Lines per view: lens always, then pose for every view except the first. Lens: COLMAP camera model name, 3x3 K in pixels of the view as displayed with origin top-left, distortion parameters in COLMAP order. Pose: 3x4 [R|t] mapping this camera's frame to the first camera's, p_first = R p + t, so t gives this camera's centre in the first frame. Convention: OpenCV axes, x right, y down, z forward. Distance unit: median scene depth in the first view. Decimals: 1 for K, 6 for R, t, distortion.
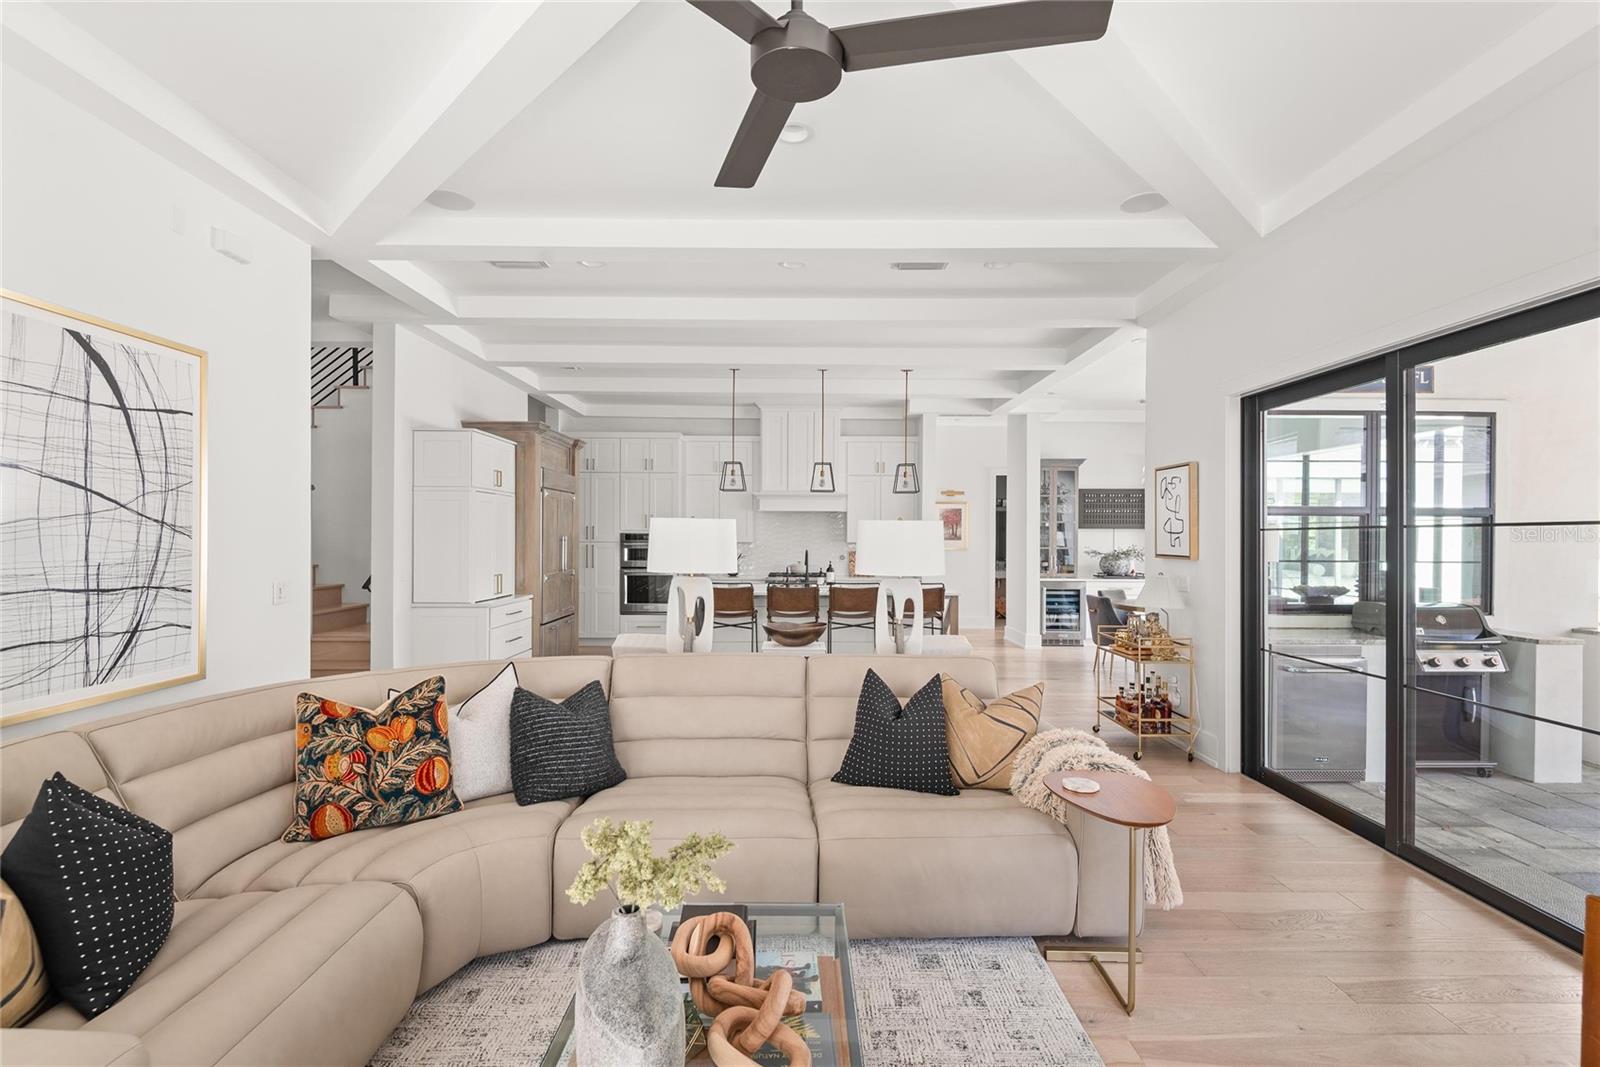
lens RADIAL K [[766.0, 0, 800.7], [0, 766.0, 526.8], [0, 0, 1]] dist [0.031645, -0.017127]
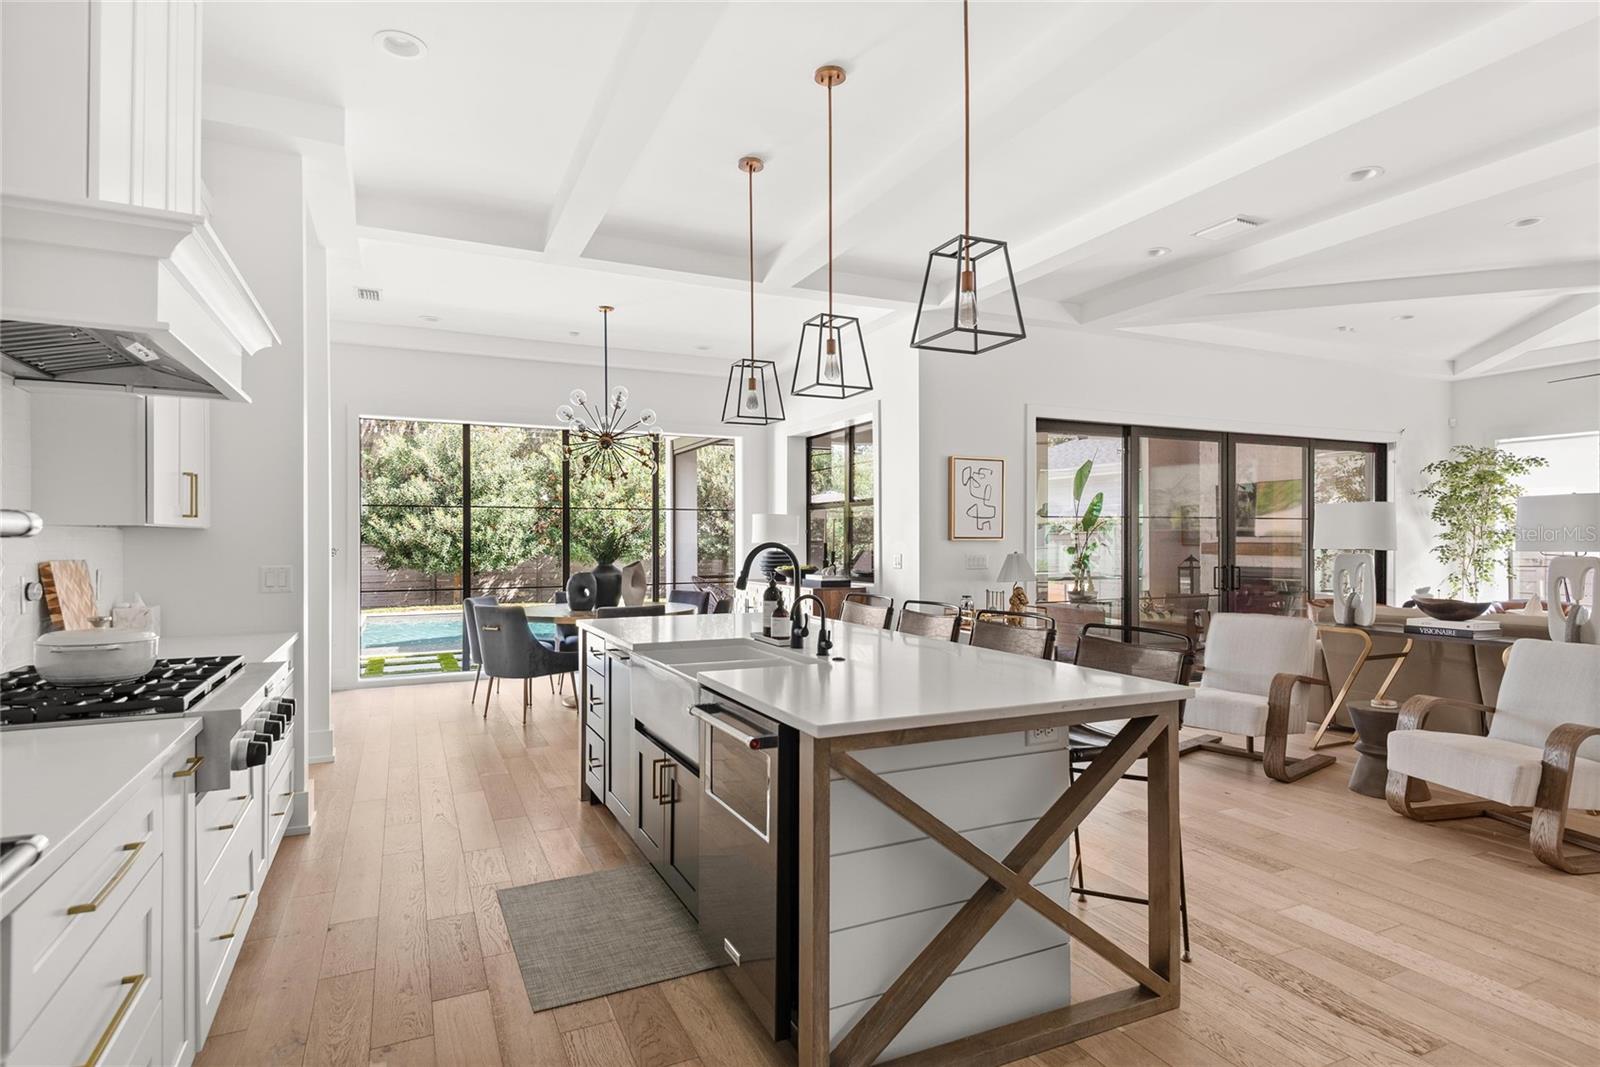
lens RADIAL K [[852.6, 0, 793.9], [0, 852.6, 529.7], [0, 0, 1]] dist [-0.001069, -0.001048]
pose [[-0.410852, 0.005719, 0.911684, -0.582273], [-0.012336, 0.999854, -0.011831, 0.047310], [-0.911619, -0.016108, -0.410721, 1.934926]]
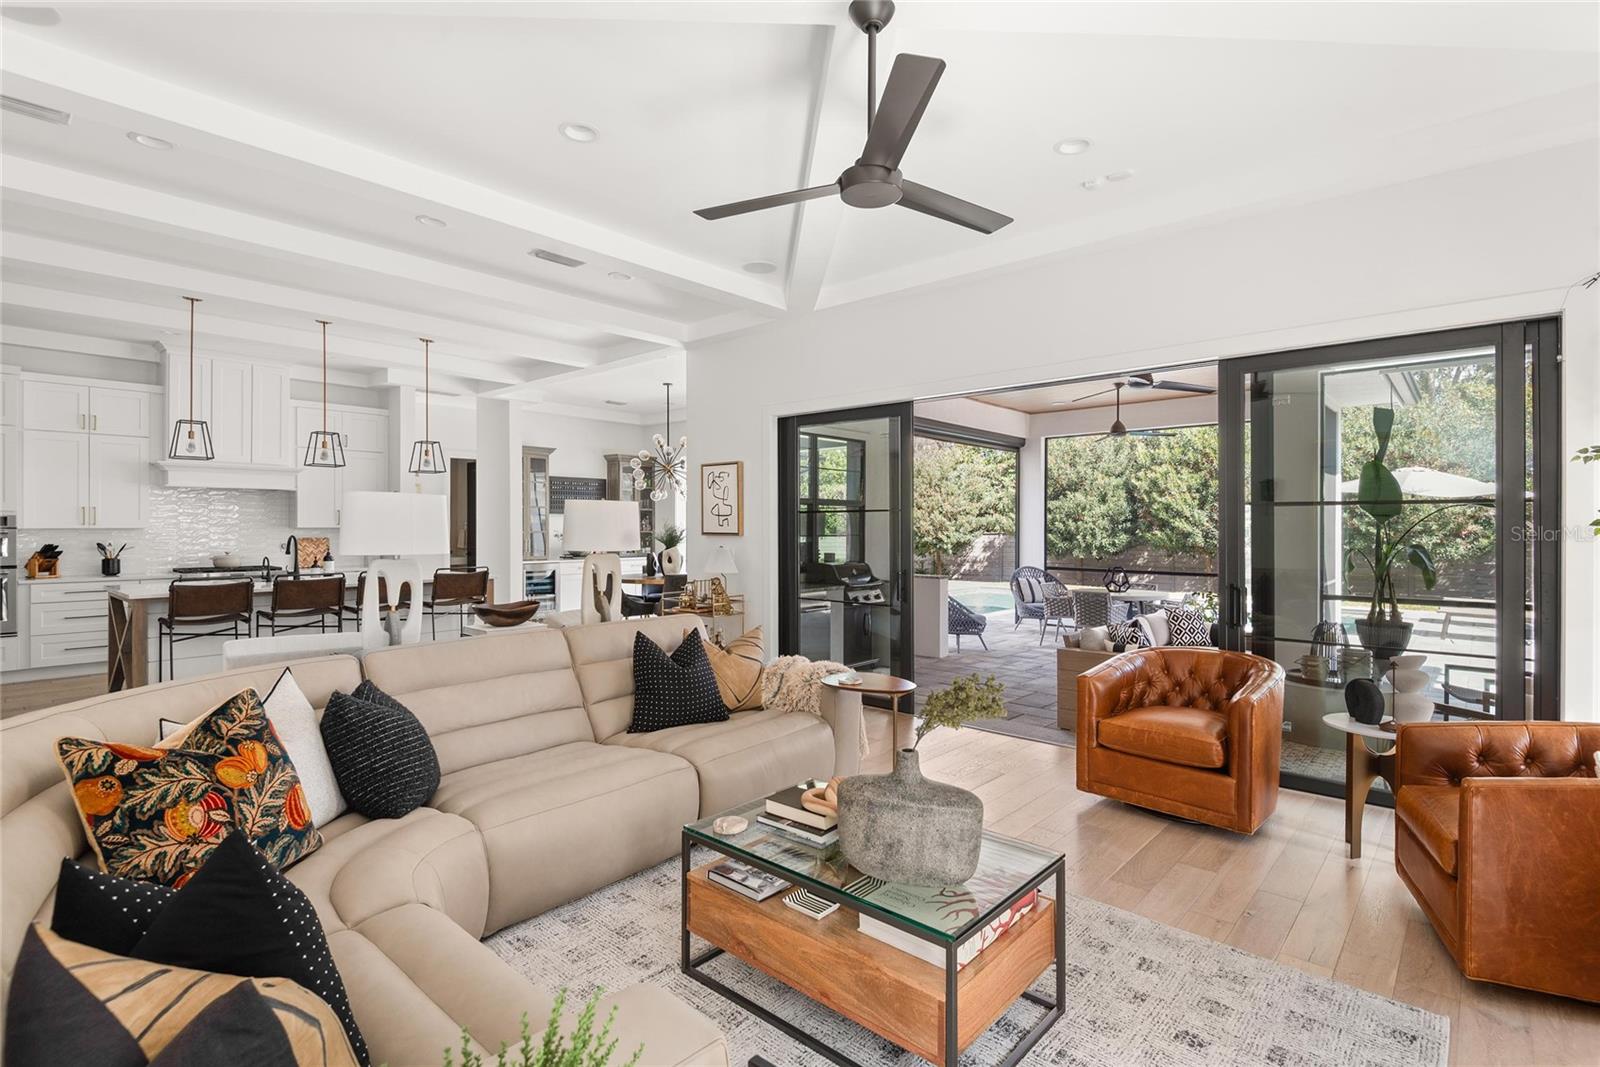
lens RADIAL K [[766.0, 0, 800.7], [0, 766.0, 526.8], [0, 0, 1]] dist [0.031645, -0.017127]
pose [[0.672583, -0.004476, 0.740008, -0.409789], [-0.006600, 0.999906, 0.012046, 0.011828], [-0.739992, -0.012986, 0.672490, 0.048510]]
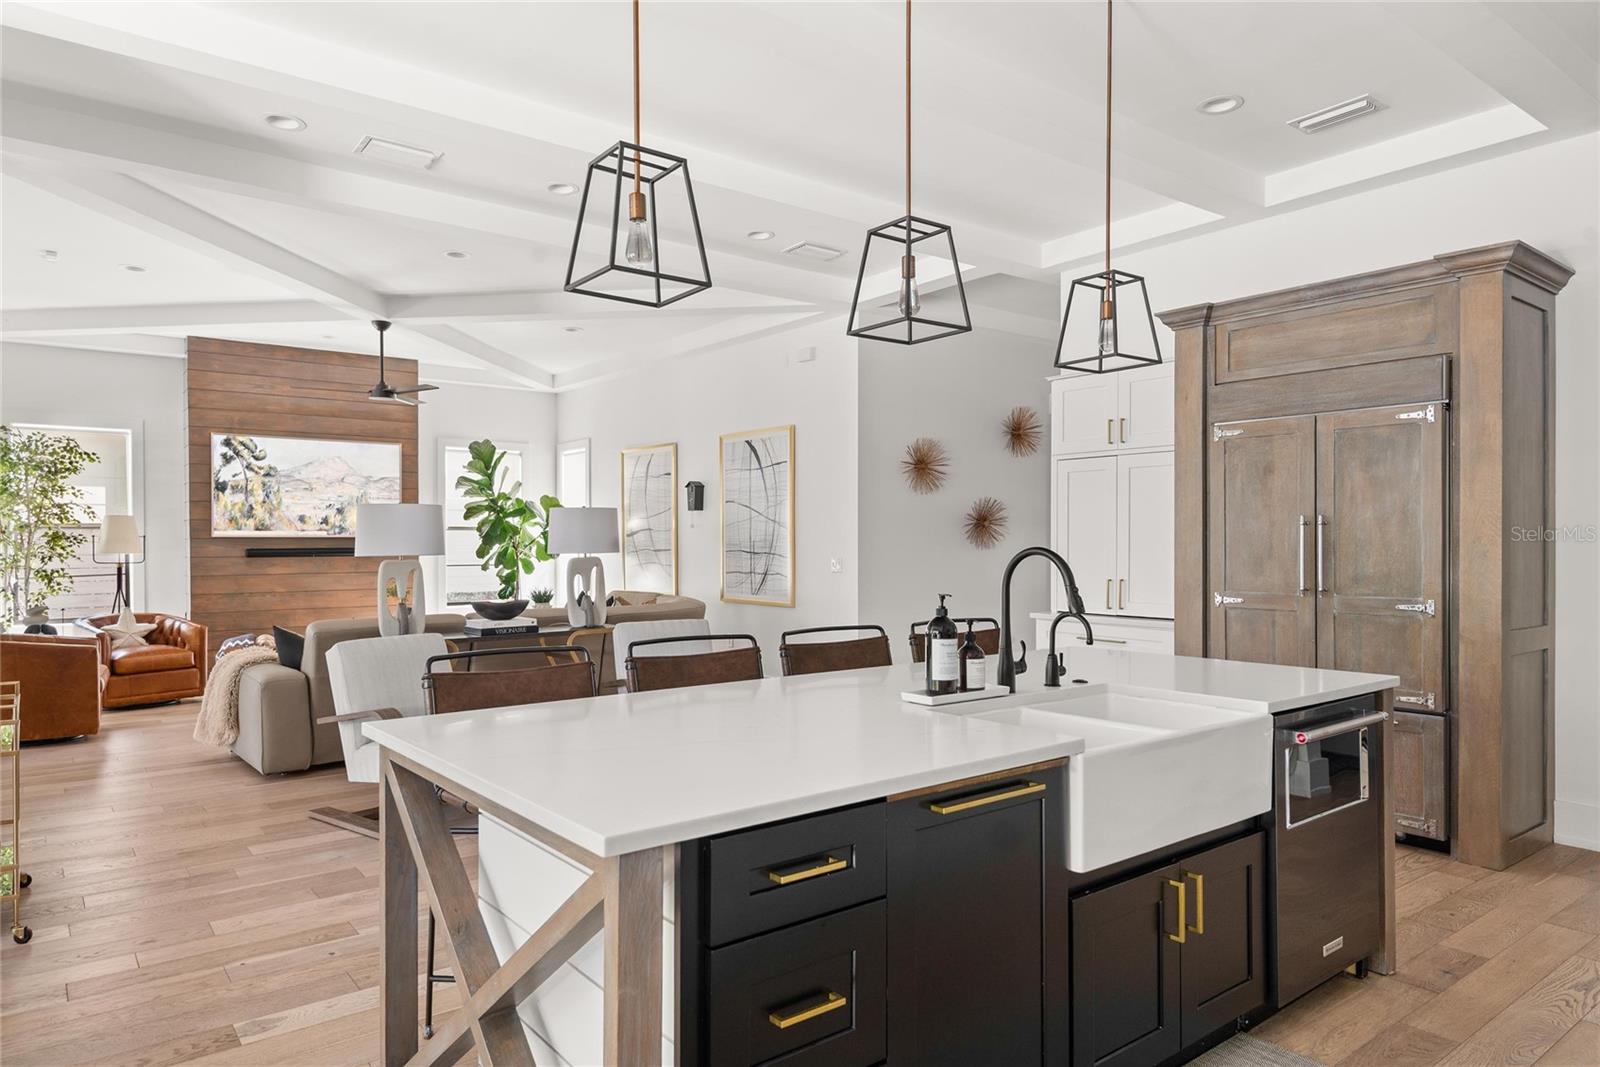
lens RADIAL K [[996.2, 0, 797.8], [0, 996.2, 549.1], [0, 0, 1]] dist [0.005554, 0.000951]
pose [[-0.793434, 0.002559, -0.608651, 0.446385], [0.007126, 0.999962, -0.005086, 0.052721], [0.608615, -0.008373, -0.793421, 2.034152]]
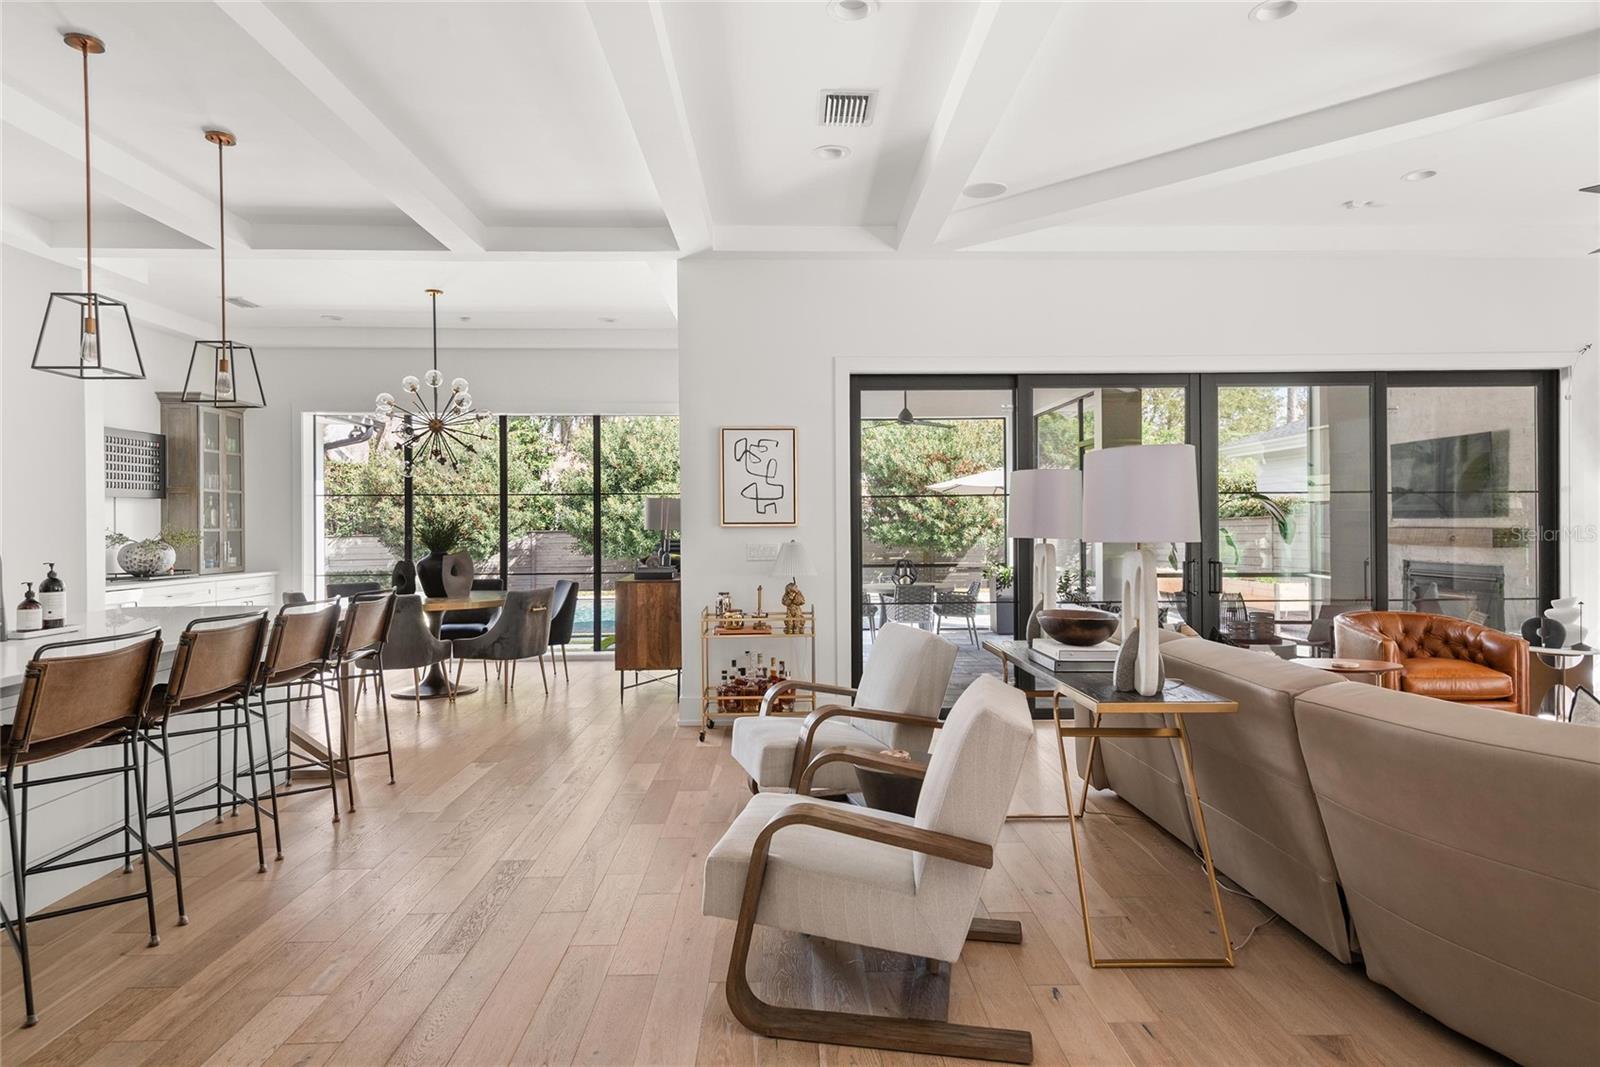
lens RADIAL K [[934.9, 0, 807.6], [0, 934.9, 526.2], [0, 0, 1]] dist [0.026614, -0.001257]
pose [[-0.020728, -0.006218, 0.999766, -0.712080], [-0.006116, 0.999963, 0.006093, 0.036591], [-0.999766, -0.005988, -0.020765, 1.069816]]
